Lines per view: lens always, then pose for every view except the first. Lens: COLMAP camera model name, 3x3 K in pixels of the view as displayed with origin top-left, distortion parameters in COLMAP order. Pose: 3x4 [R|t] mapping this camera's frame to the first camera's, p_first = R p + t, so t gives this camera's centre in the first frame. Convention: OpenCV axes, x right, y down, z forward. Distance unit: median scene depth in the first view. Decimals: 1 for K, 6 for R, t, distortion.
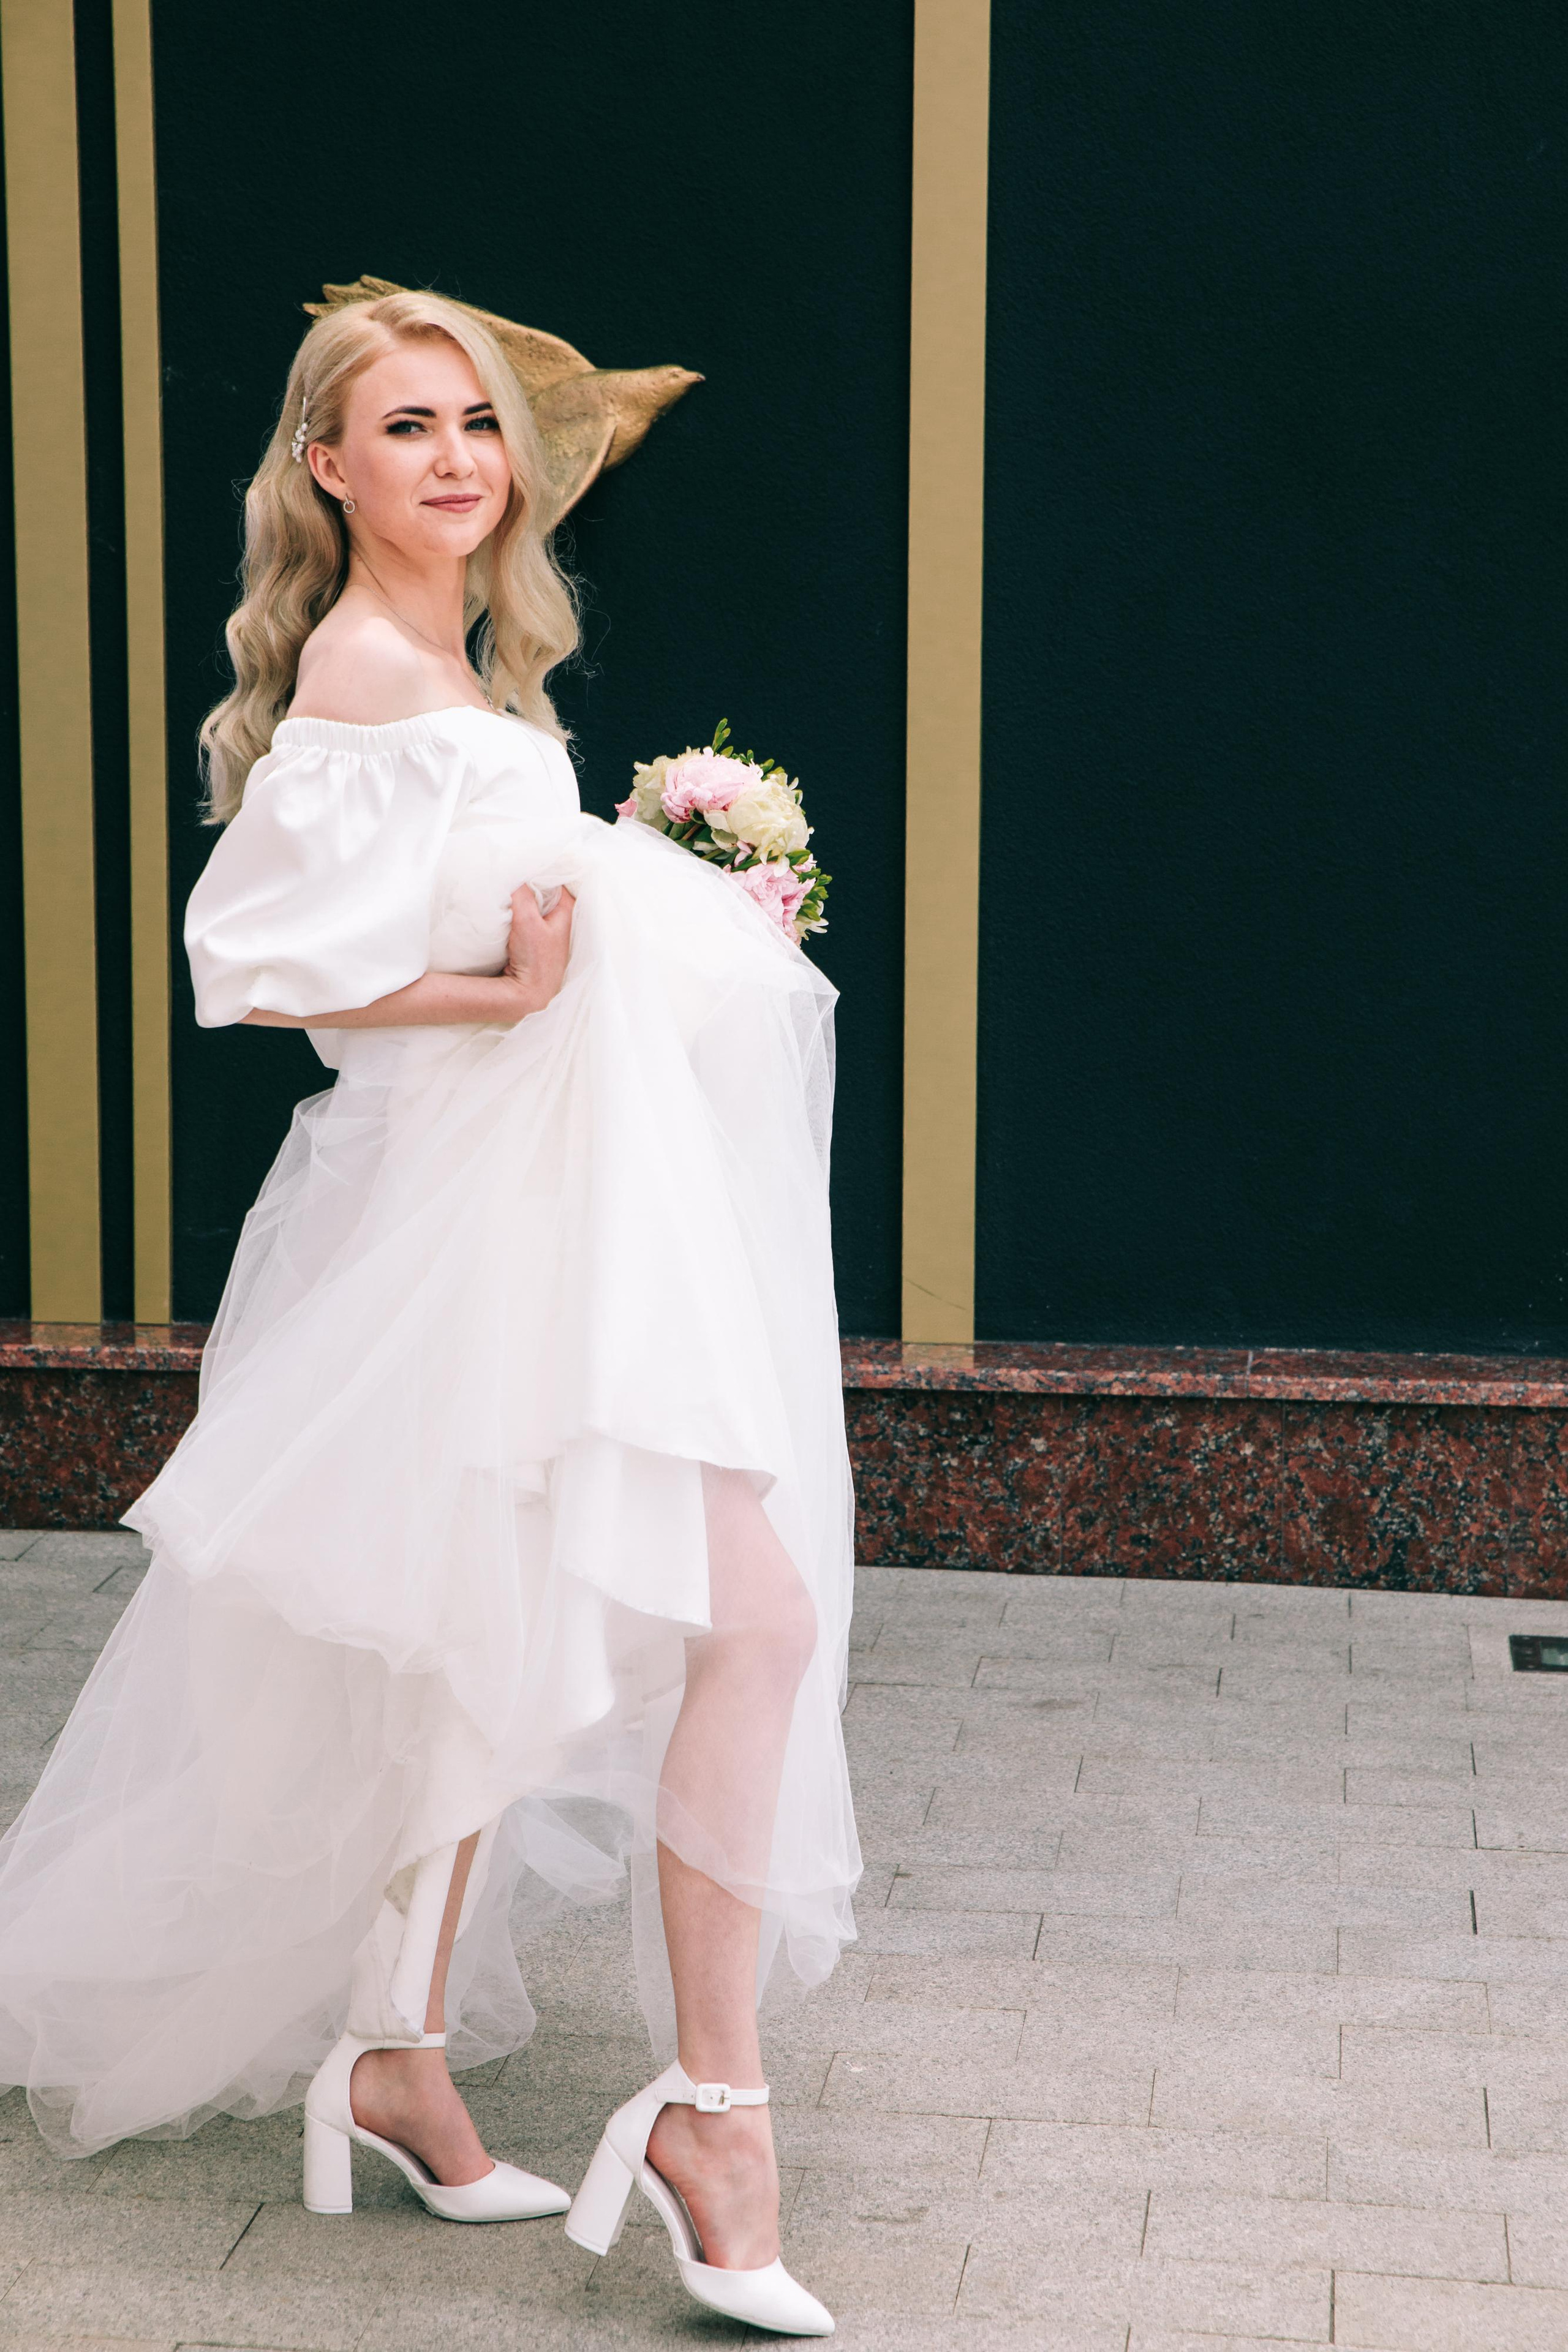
lens RADIAL K [[4589.9, 0, 778.7], [0, 4589.9, 1114.6], [0, 0, 1]] dist [0.252641, 0.000000]
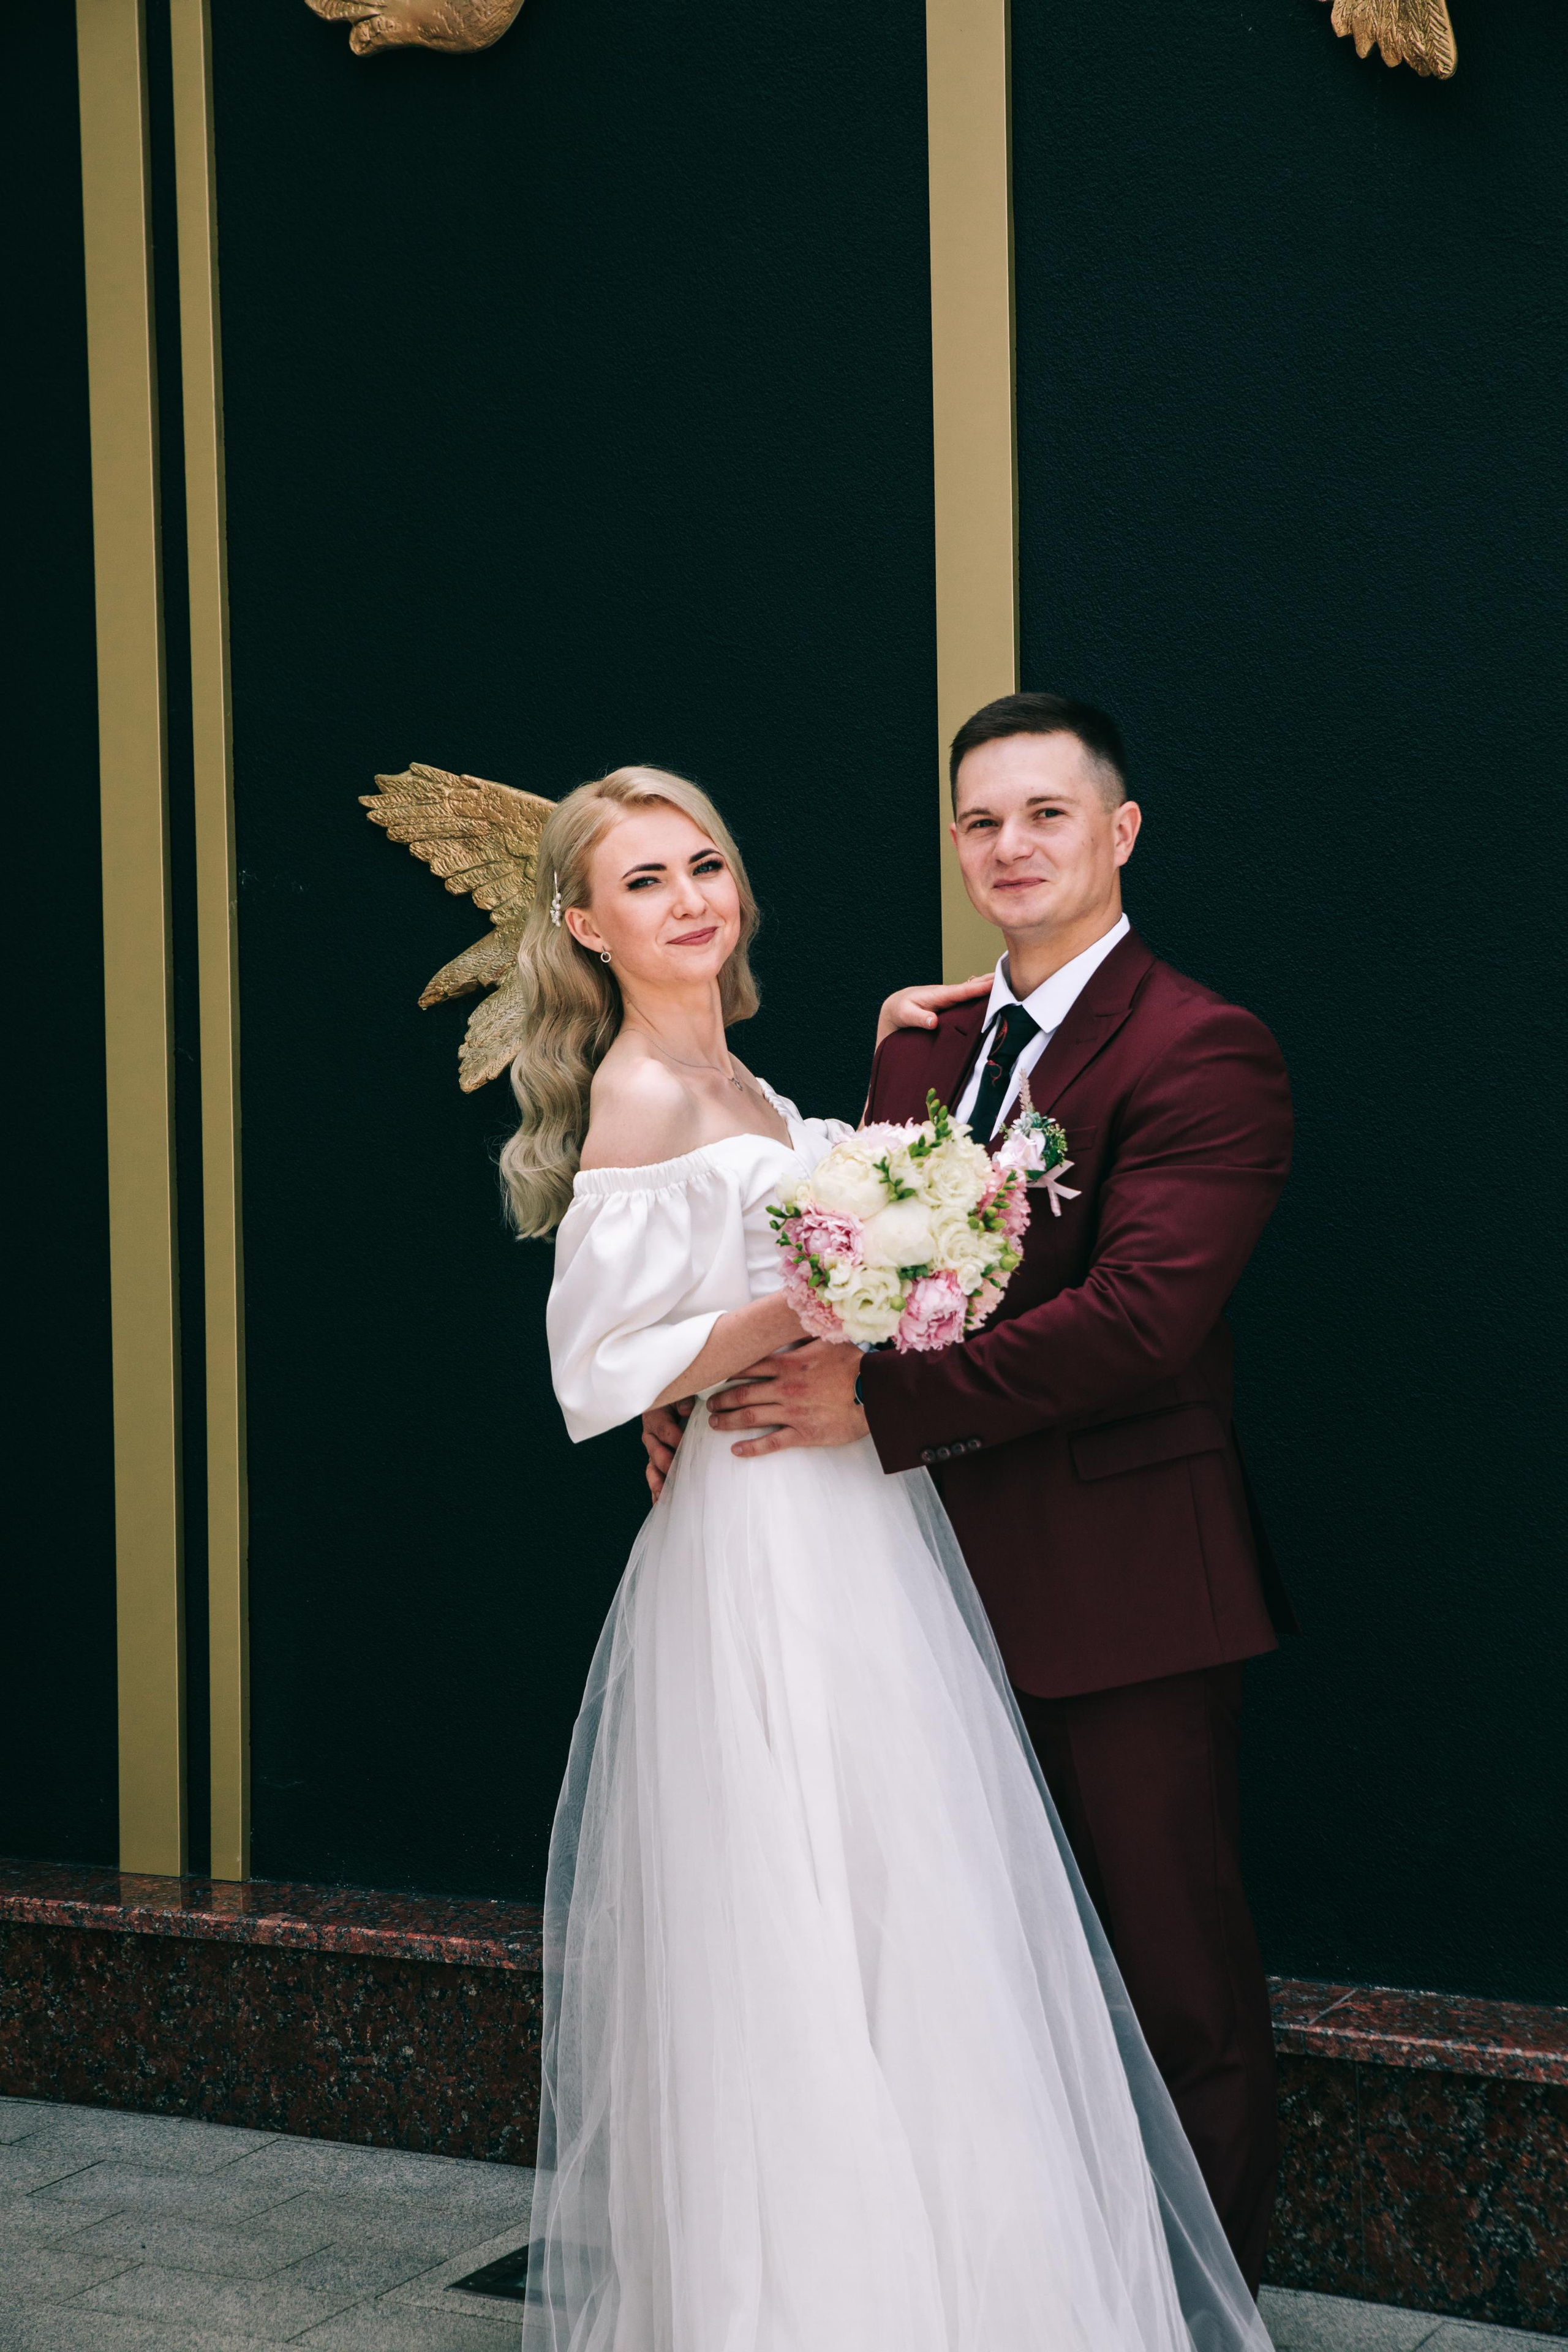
lens RADIAL K [[3654.2, 0, 754.7], [0, 3654.2, 1168.7], [0, 0, 1]] dist [0.174109, 0.000000]
pose [[0.934154, -0.018539, -0.356388, 0.242784], [-0.022344, 0.993652, -0.110256, -0.018420], [0.356169, 0.110959, 0.927810, 0.345825]]
